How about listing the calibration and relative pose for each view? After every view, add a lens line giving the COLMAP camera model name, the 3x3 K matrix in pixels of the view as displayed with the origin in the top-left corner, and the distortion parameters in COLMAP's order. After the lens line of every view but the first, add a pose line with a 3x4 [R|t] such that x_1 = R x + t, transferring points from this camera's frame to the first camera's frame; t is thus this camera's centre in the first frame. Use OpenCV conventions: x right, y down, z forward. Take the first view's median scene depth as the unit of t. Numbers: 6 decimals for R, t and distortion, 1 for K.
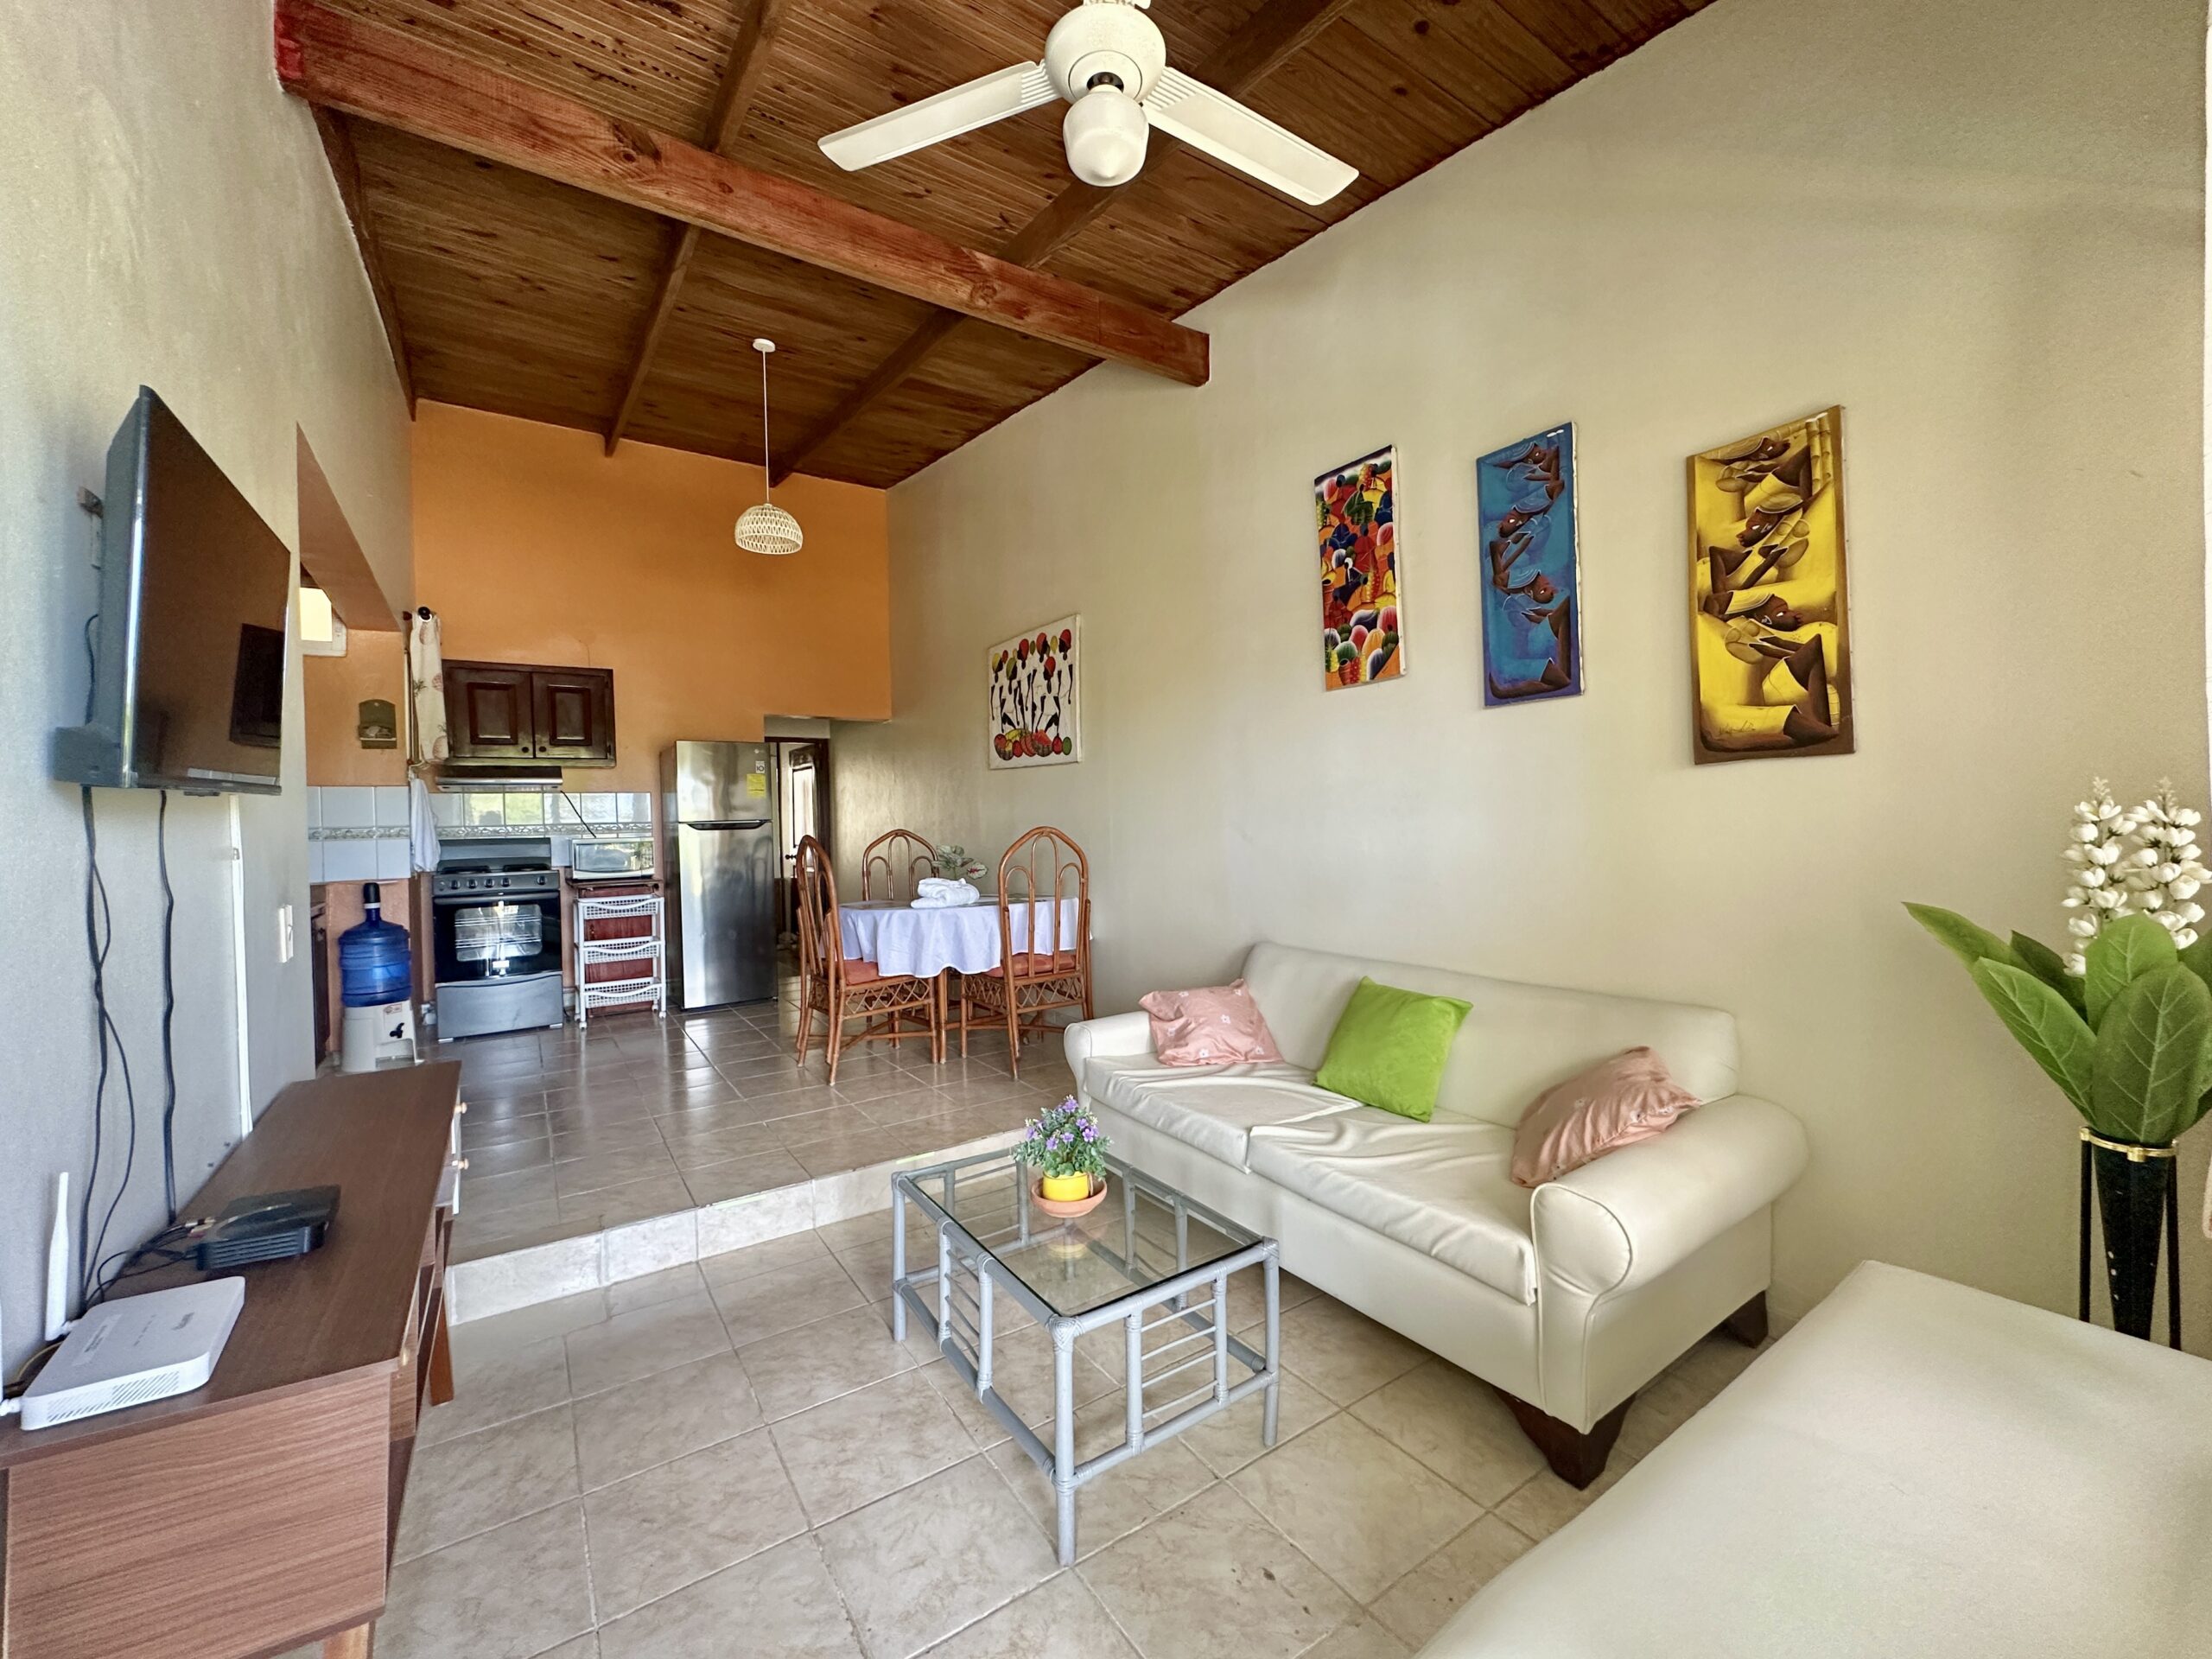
lens RADIAL K [[882.2, 0, 1106.3], [0, 882.2, 822.8], [0, 0, 1]] dist [-0.003194, 0.000246]
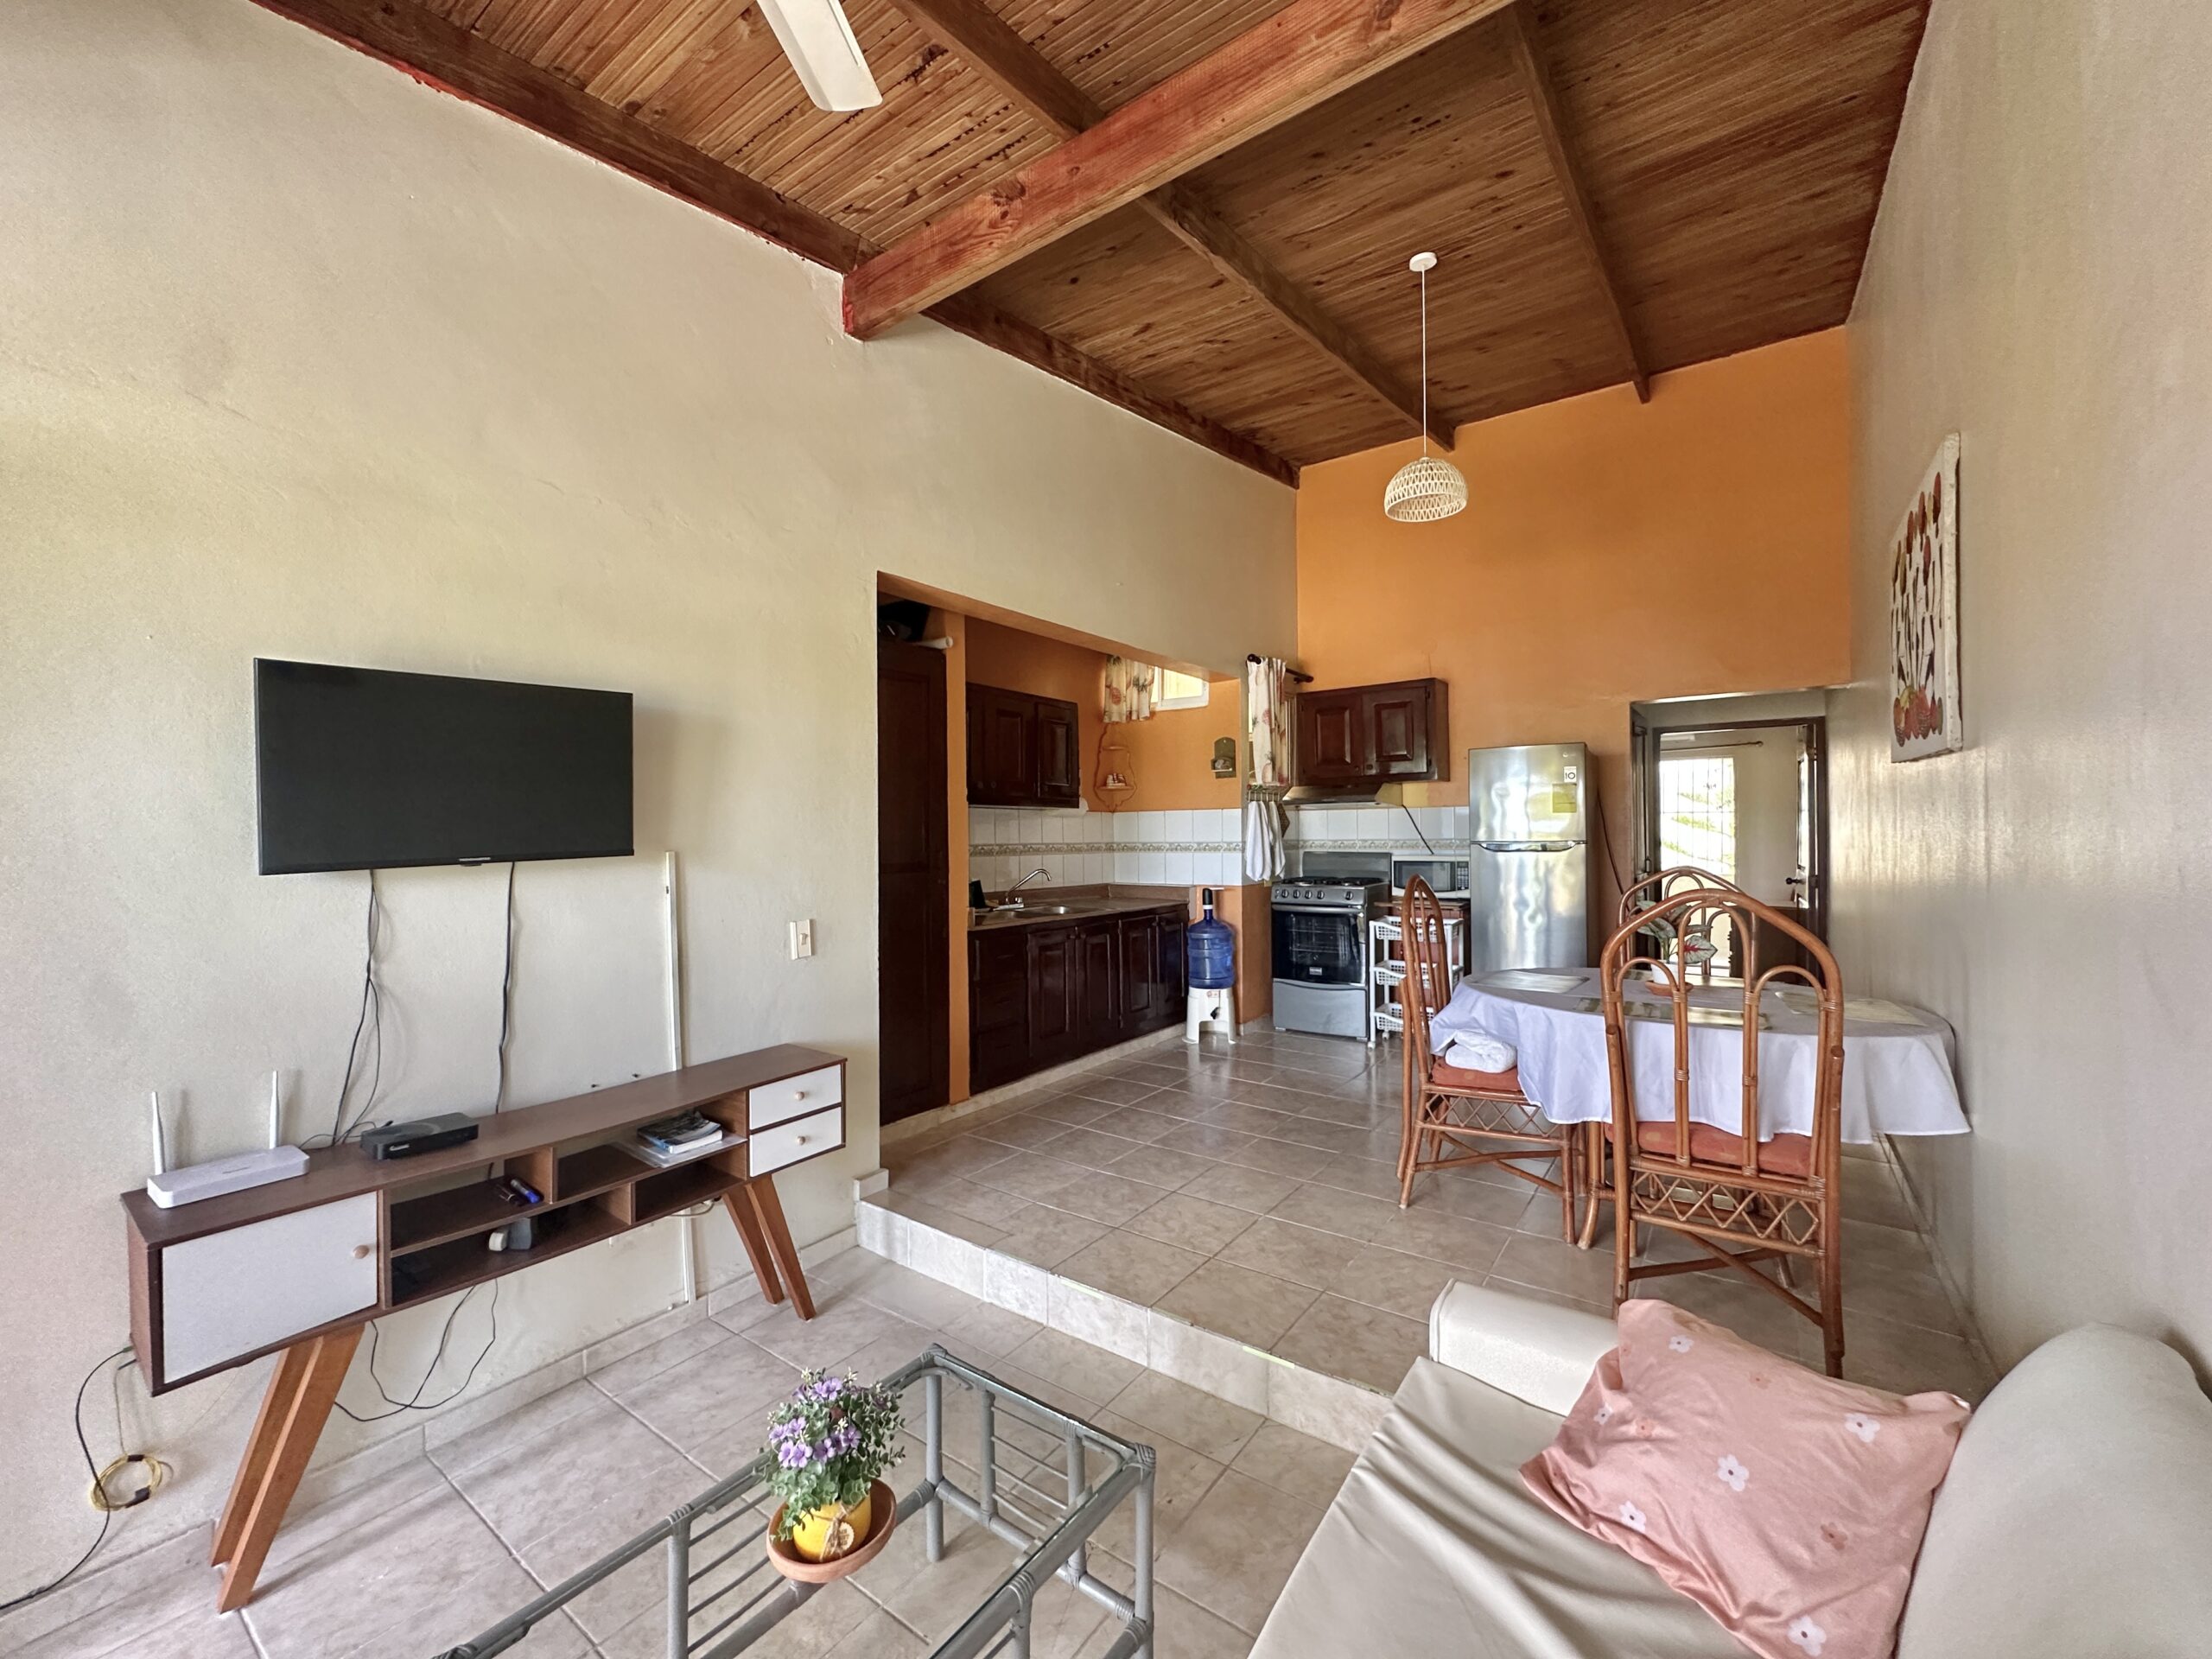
lens RADIAL K [[882.2, 0, 1106.1], [0, 882.2, 828.5], [0, 0, 1]] dist [-0.003194, 0.000246]
pose [[0.344582, 0.016562, -0.938610, 0.263525], [0.001037, 0.999837, 0.018023, -0.037008], [0.938756, -0.007183, 0.344508, 0.427458]]
